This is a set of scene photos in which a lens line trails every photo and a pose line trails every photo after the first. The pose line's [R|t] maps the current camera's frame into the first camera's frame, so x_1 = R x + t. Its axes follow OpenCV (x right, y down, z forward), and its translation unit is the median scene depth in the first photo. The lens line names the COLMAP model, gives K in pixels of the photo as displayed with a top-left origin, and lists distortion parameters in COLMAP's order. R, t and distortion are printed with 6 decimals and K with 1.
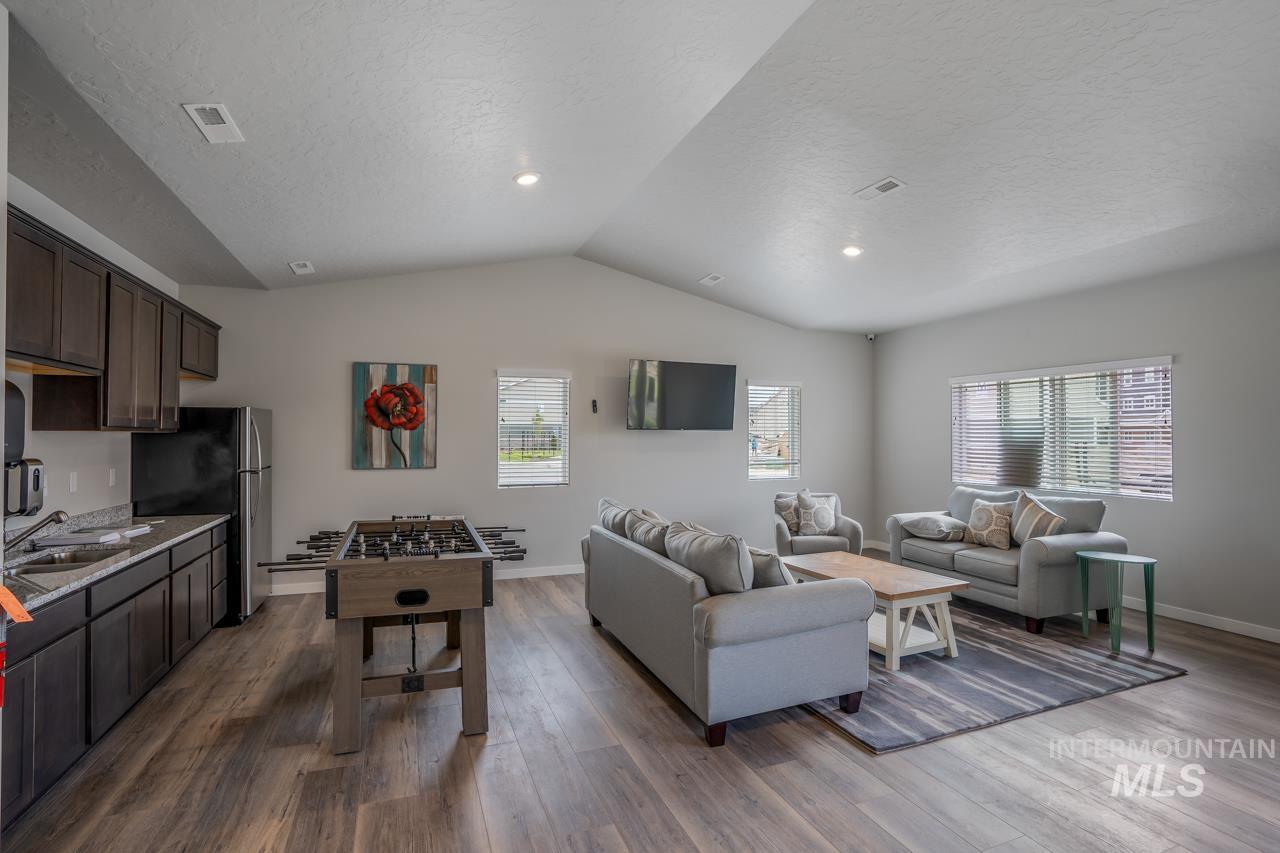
lens RADIAL K [[601.1, 0, 639.9], [0, 601.1, 413.6], [0, 0, 1]] dist [-0.053400, 0.013392]
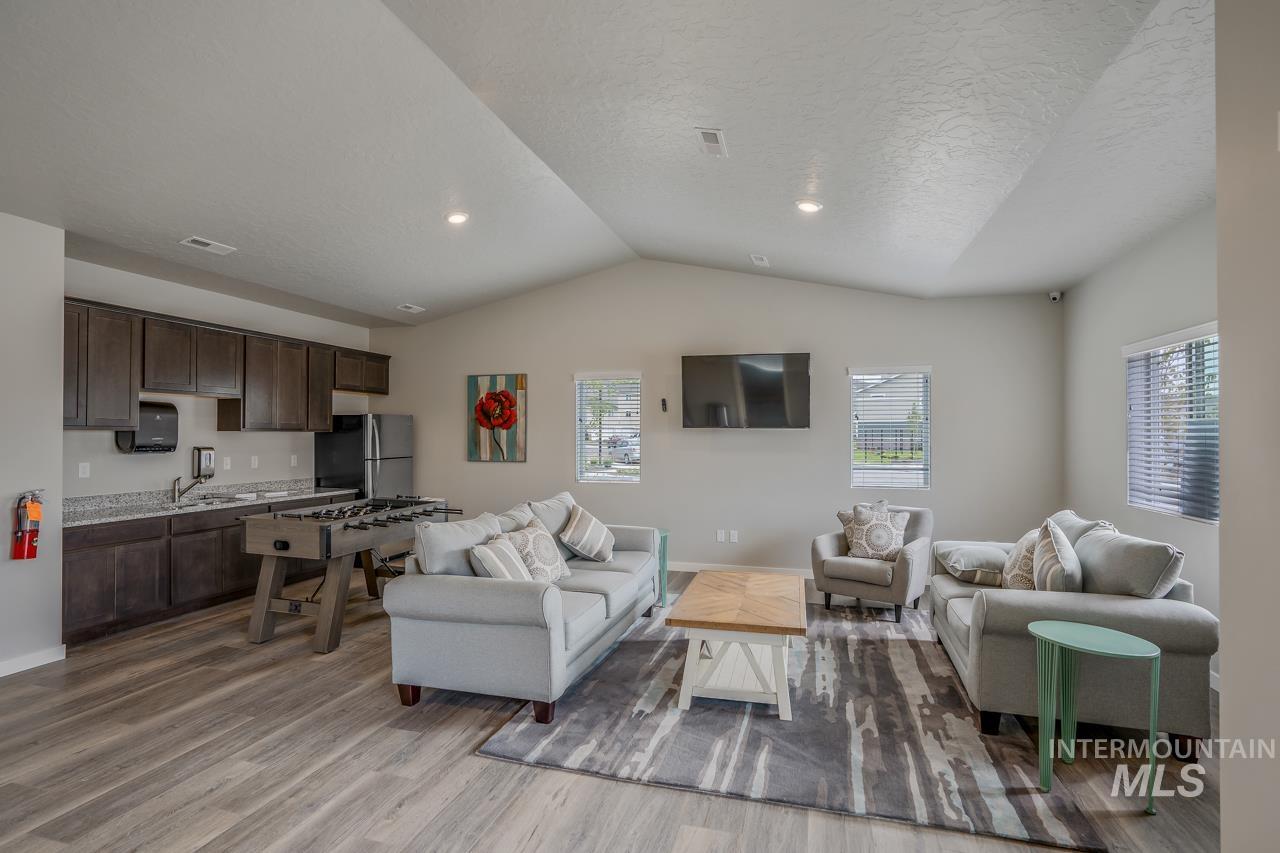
lens RADIAL K [[625.7, 0, 640.0], [0, 625.7, 426.5], [0, 0, 1]] dist [-0.038337, 0.000324]
pose [[0.797892, -0.007238, -0.602757, 0.745289], [0.021333, 0.999641, 0.016236, 0.008626], [0.602423, -0.025813, 0.797759, 0.206319]]
